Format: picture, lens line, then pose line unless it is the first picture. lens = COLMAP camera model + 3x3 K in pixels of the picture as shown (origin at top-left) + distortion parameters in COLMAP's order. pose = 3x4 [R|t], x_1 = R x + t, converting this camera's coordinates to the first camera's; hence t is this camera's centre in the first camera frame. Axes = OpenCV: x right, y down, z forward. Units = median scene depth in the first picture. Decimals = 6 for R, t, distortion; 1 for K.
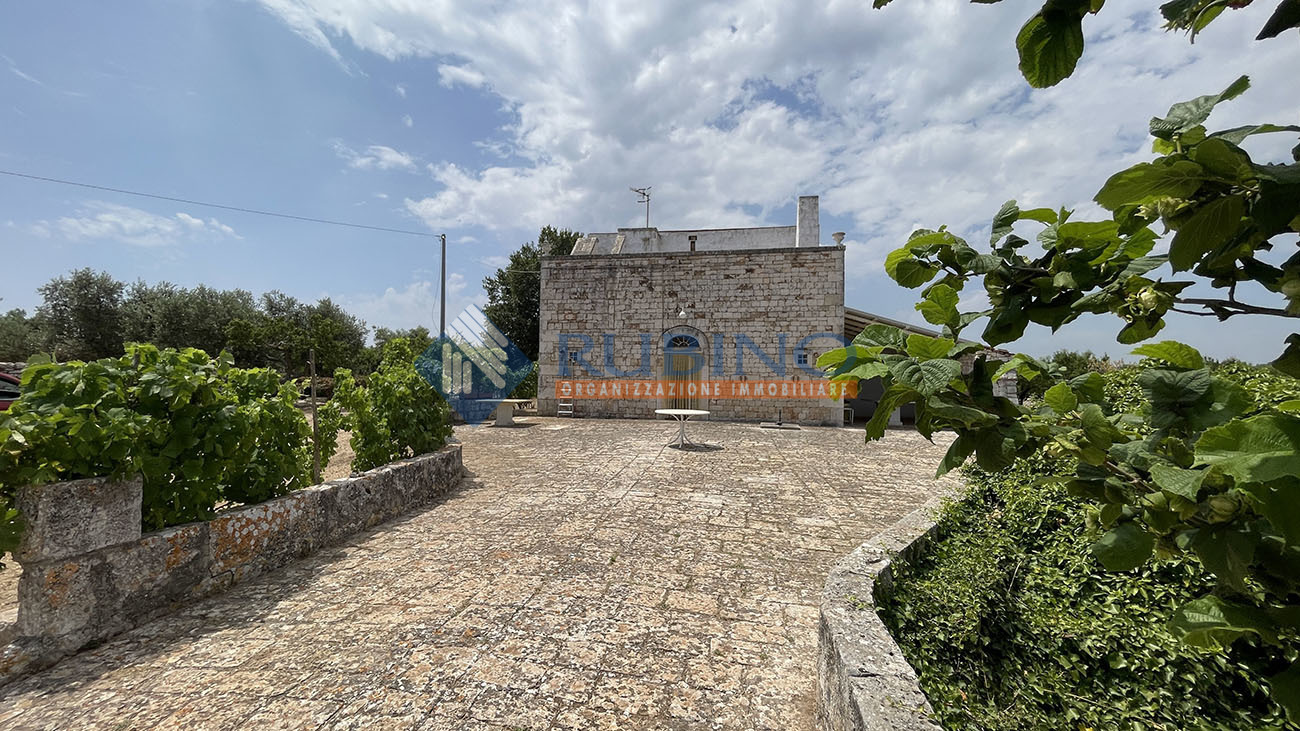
lens RADIAL K [[532.5, 0, 634.5], [0, 532.5, 371.3], [0, 0, 1]] dist [-0.003353, 0.001631]
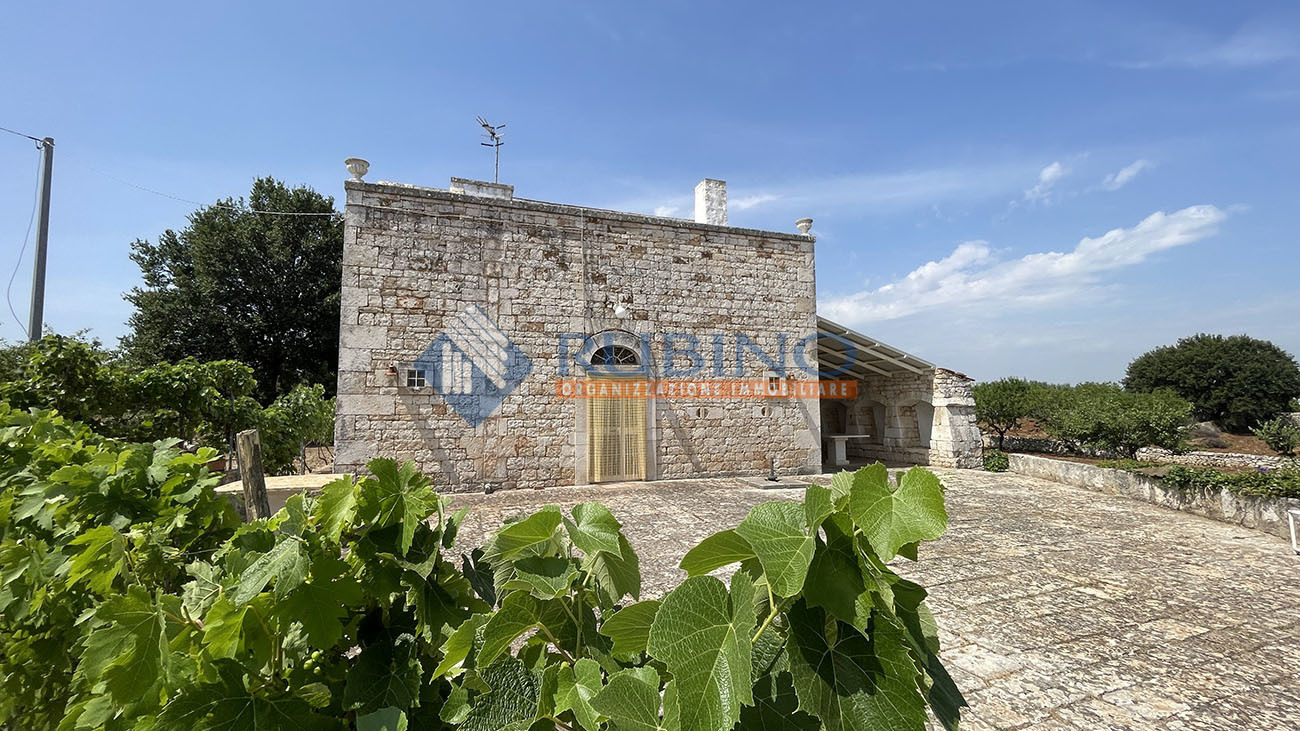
lens RADIAL K [[532.5, 0, 641.5], [0, 532.5, 366.7], [0, 0, 1]] dist [-0.003353, 0.001631]
pose [[0.858193, 0.018080, 0.513009, -0.200847], [0.011997, 0.998400, -0.055256, -0.007819], [-0.513188, 0.053575, 0.856603, 0.451610]]
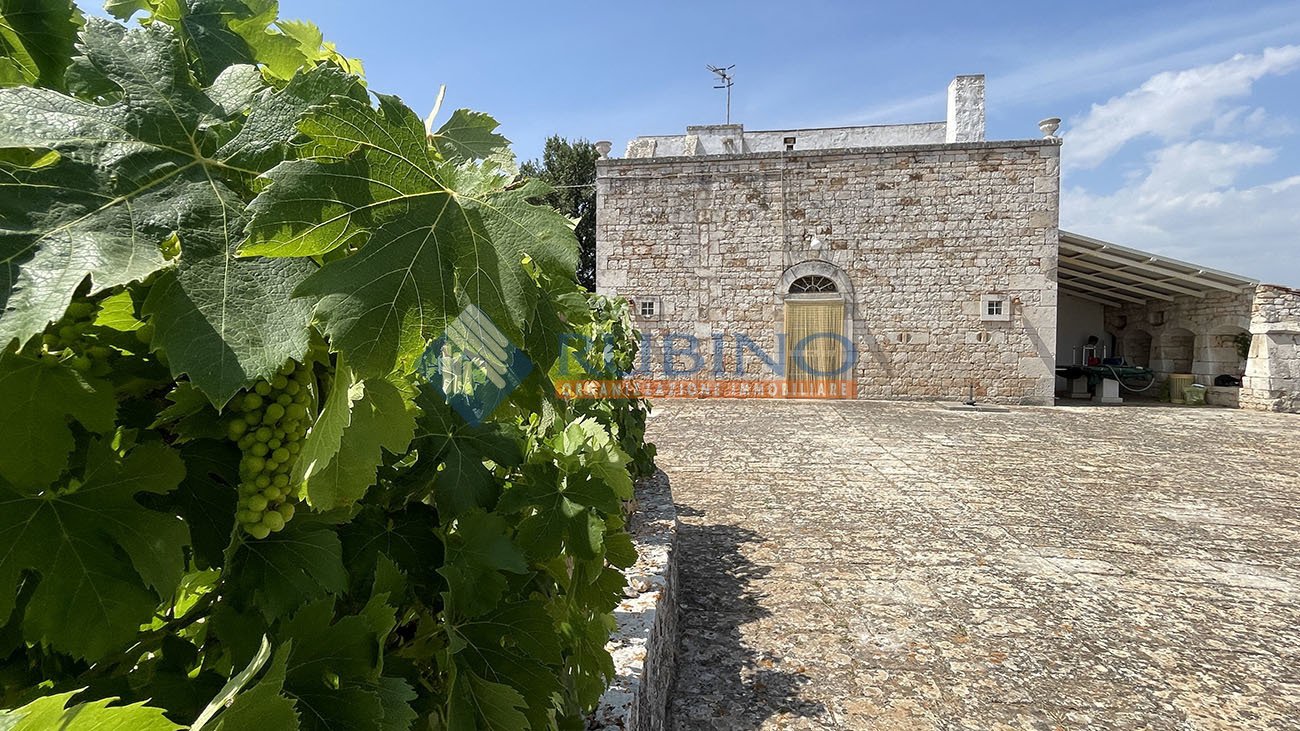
lens RADIAL K [[645.9, 0, 627.1], [0, 645.9, 373.0], [0, 0, 1]] dist [-0.011643, 0.002653]
pose [[0.999822, -0.011948, 0.014584, -0.159897], [0.011092, 0.998291, 0.057378, 0.007550], [-0.015245, -0.057206, 0.998246, 0.172591]]
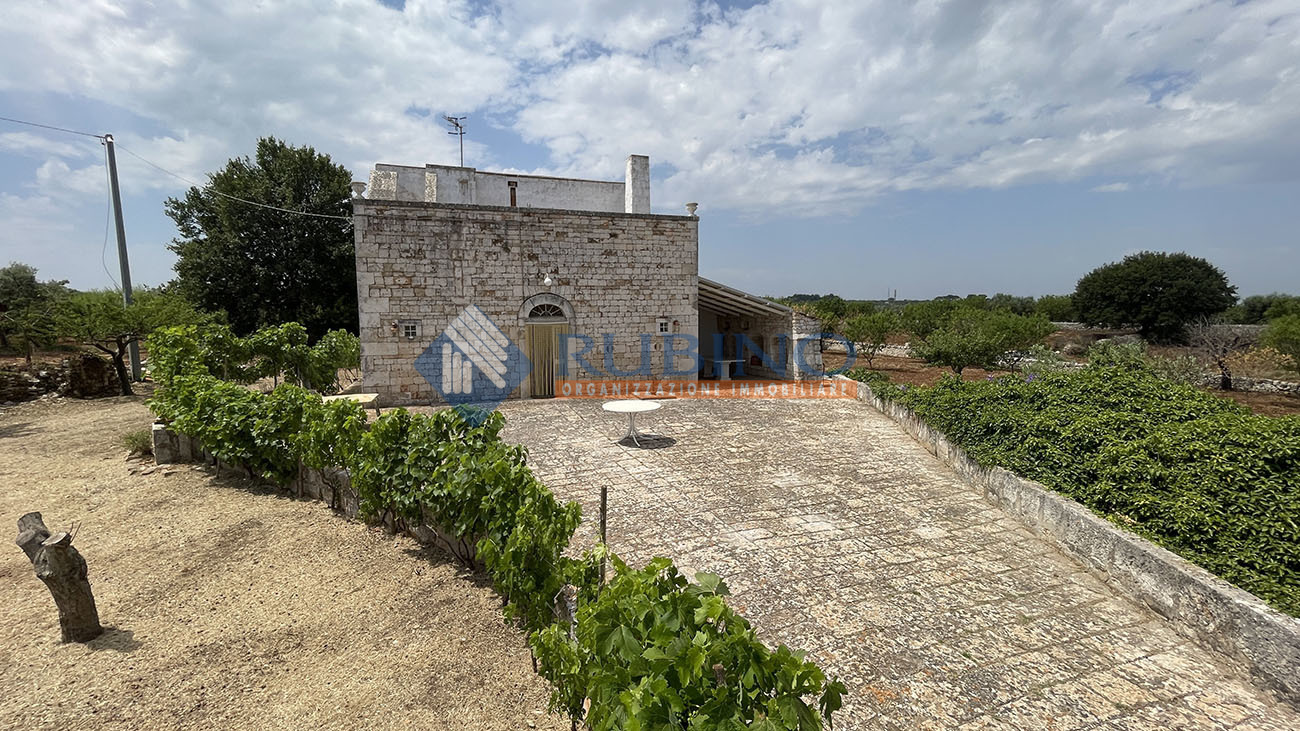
lens RADIAL K [[532.5, 0, 643.8], [0, 532.5, 370.1], [0, 0, 1]] dist [-0.003353, 0.001631]
pose [[0.855104, -0.078037, 0.512550, -0.238607], [0.015127, 0.991942, 0.125789, -0.067244], [-0.518236, -0.099809, 0.849394, 0.134817]]
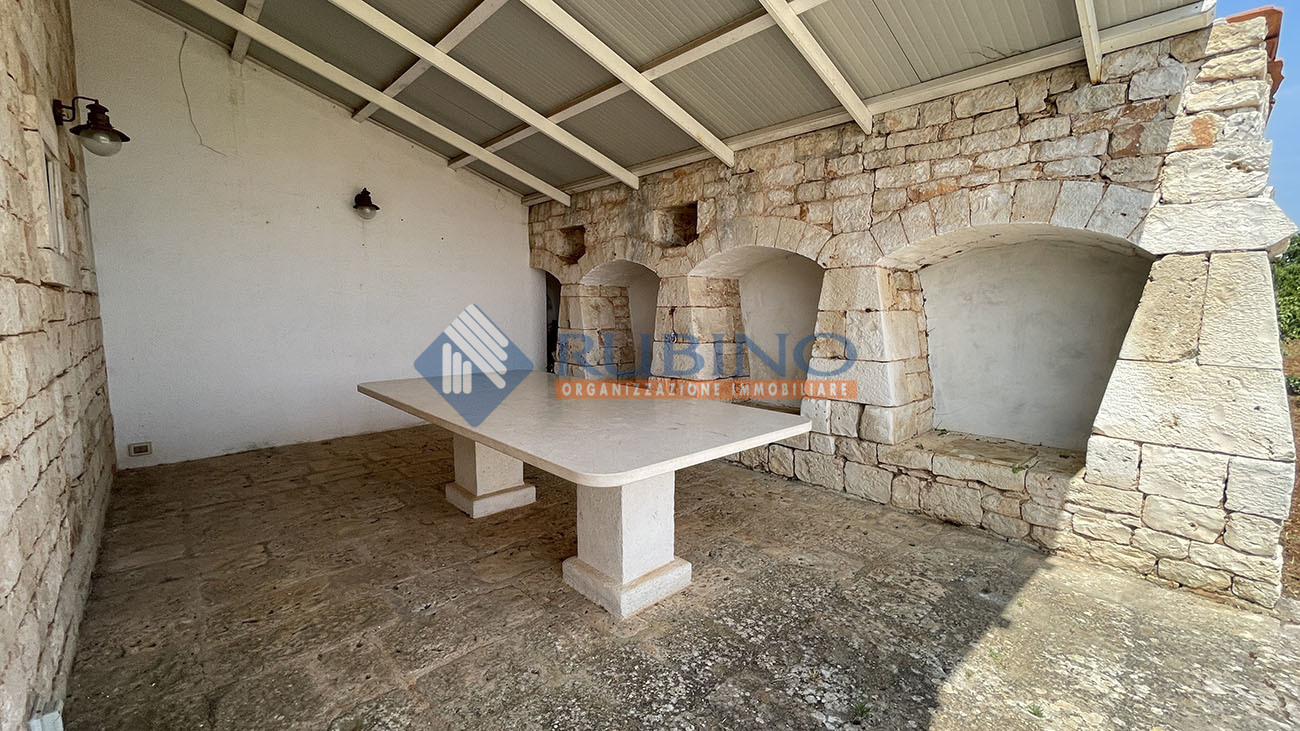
lens RADIAL K [[532.5, 0, 647.6], [0, 532.5, 361.9], [0, 0, 1]] dist [-0.003353, 0.001631]
pose [[0.596380, -0.100039, 0.796444, 0.387058], [-0.008821, 0.991327, 0.131122, 0.023510], [-0.802653, -0.085224, 0.590326, 0.931086]]
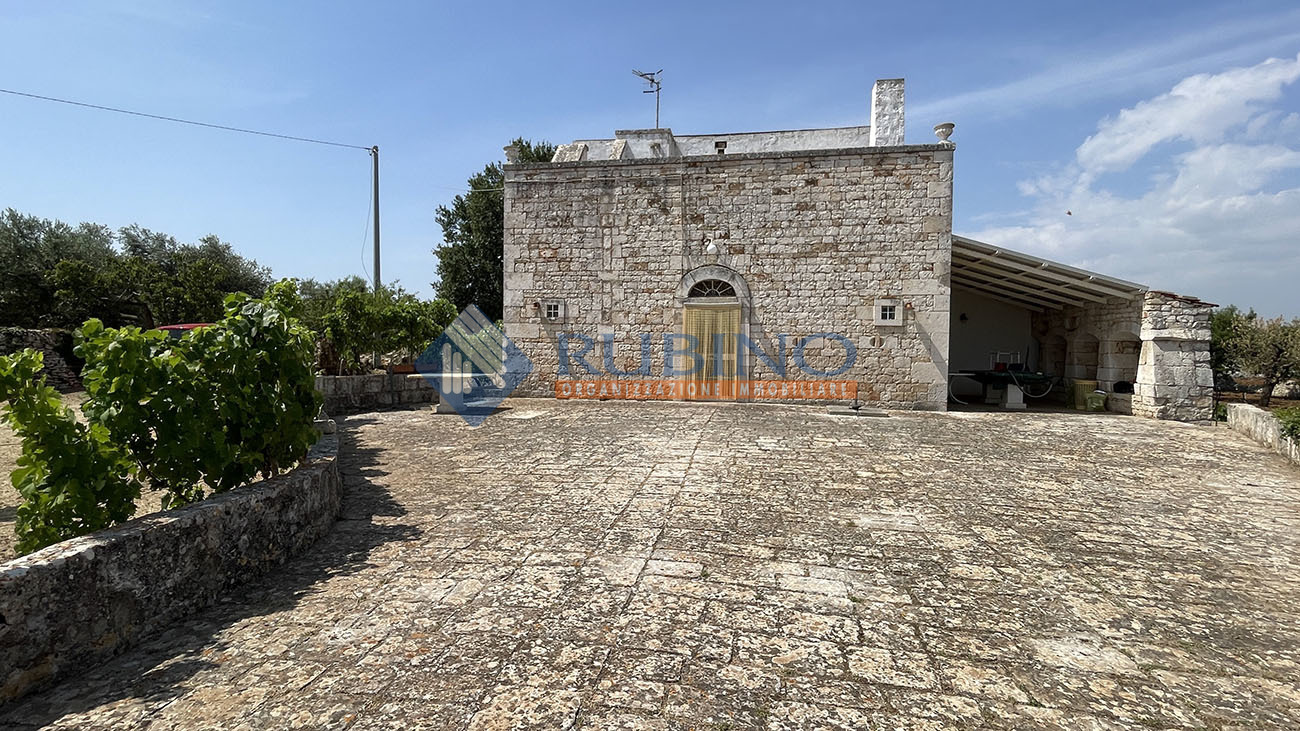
lens RADIAL K [[645.9, 0, 634.1], [0, 645.9, 373.4], [0, 0, 1]] dist [-0.011643, 0.002653]
pose [[0.999990, -0.004454, -0.000371, -0.009412], [0.004468, 0.998416, 0.056088, 0.006606], [0.000120, -0.056089, 0.998426, 0.162986]]
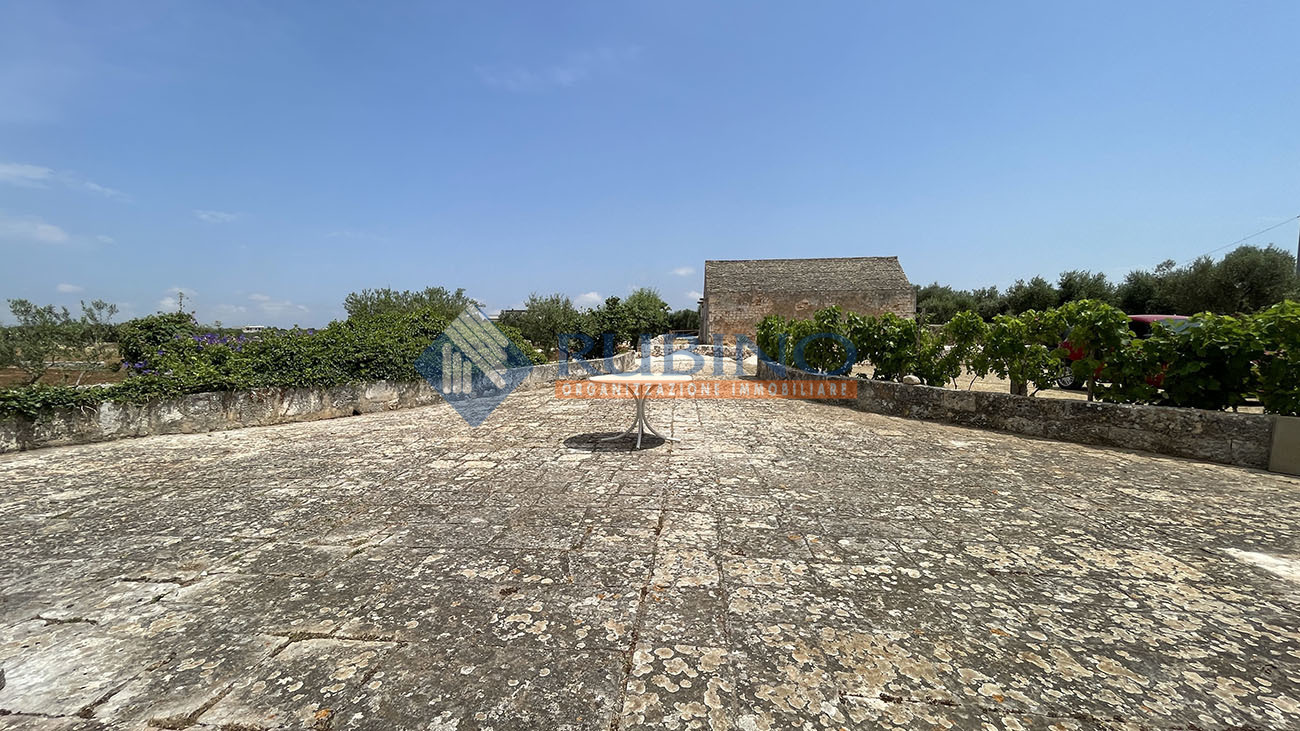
lens RADIAL K [[532.5, 0, 644.4], [0, 532.5, 365.3], [0, 0, 1]] dist [-0.003353, 0.001631]
pose [[-0.995655, -0.005751, -0.092937, 0.091380], [-0.011020, 0.998354, 0.056280, 0.021990], [0.092460, 0.057060, -0.994080, 1.000887]]
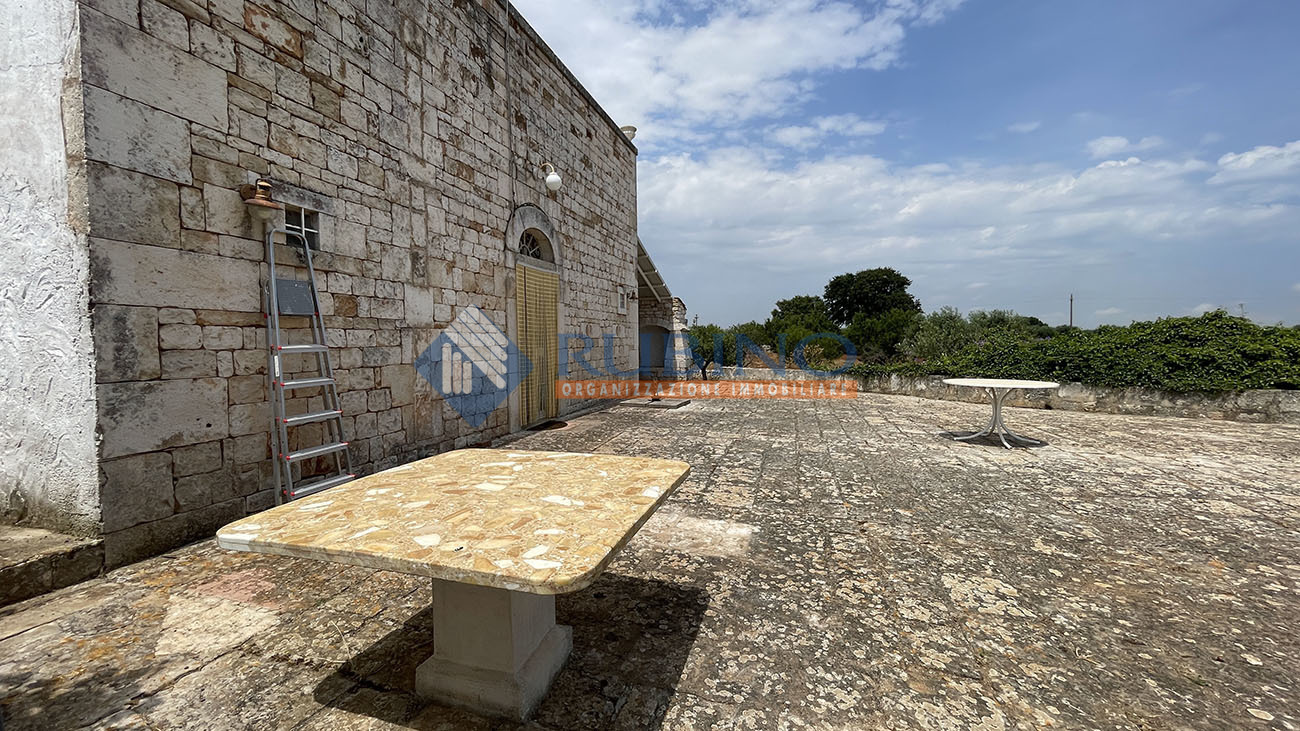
lens RADIAL K [[532.5, 0, 637.5], [0, 532.5, 362.2], [0, 0, 1]] dist [-0.003353, 0.001631]
pose [[0.099292, -0.059335, 0.993288, -0.333922], [-0.004287, 0.998186, 0.060056, 0.014126], [-0.995049, -0.010221, 0.098858, 0.870073]]
